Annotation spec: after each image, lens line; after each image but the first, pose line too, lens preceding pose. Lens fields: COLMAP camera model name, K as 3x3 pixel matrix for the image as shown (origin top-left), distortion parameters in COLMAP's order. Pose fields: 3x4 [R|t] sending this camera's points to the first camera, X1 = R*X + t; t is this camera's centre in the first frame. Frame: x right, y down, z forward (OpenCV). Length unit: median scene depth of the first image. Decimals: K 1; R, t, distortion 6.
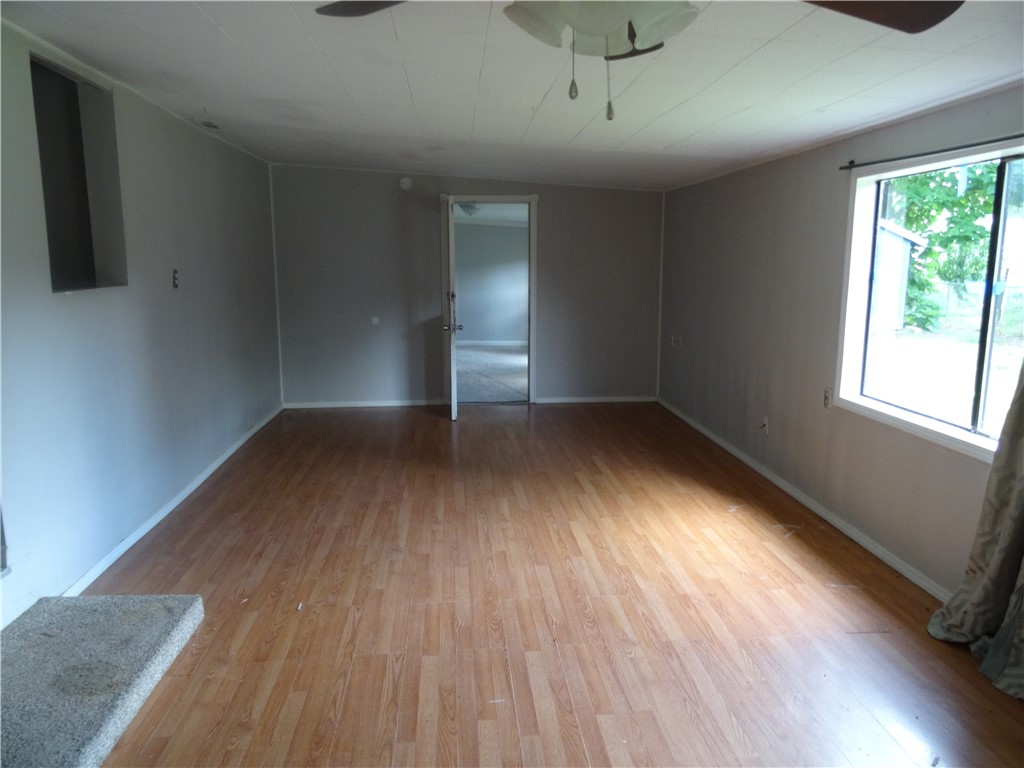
lens RADIAL K [[735.5, 0, 512.0], [0, 735.5, 384.0], [0, 0, 1]] dist [-0.000895, -0.003722]
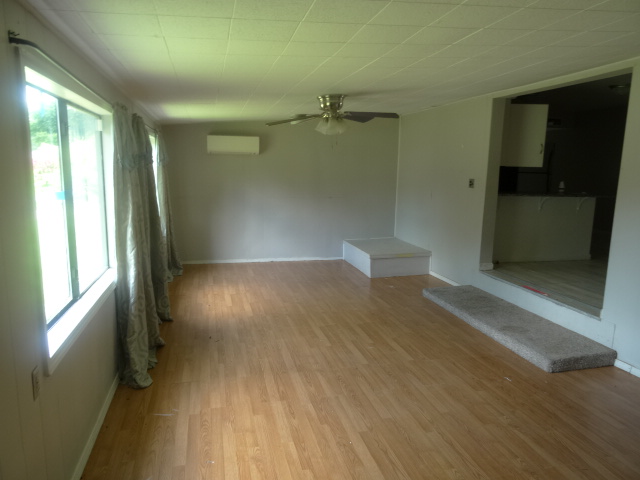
lens RADIAL K [[459.7, 0, 320.0], [0, 459.7, 240.0], [0, 0, 1]] dist [-0.000895, -0.003722]
pose [[-0.987537, 0.008772, -0.157140, 0.293717], [-0.041886, 0.947789, 0.316137, -0.308068], [0.151709, 0.318779, -0.935609, 1.723480]]
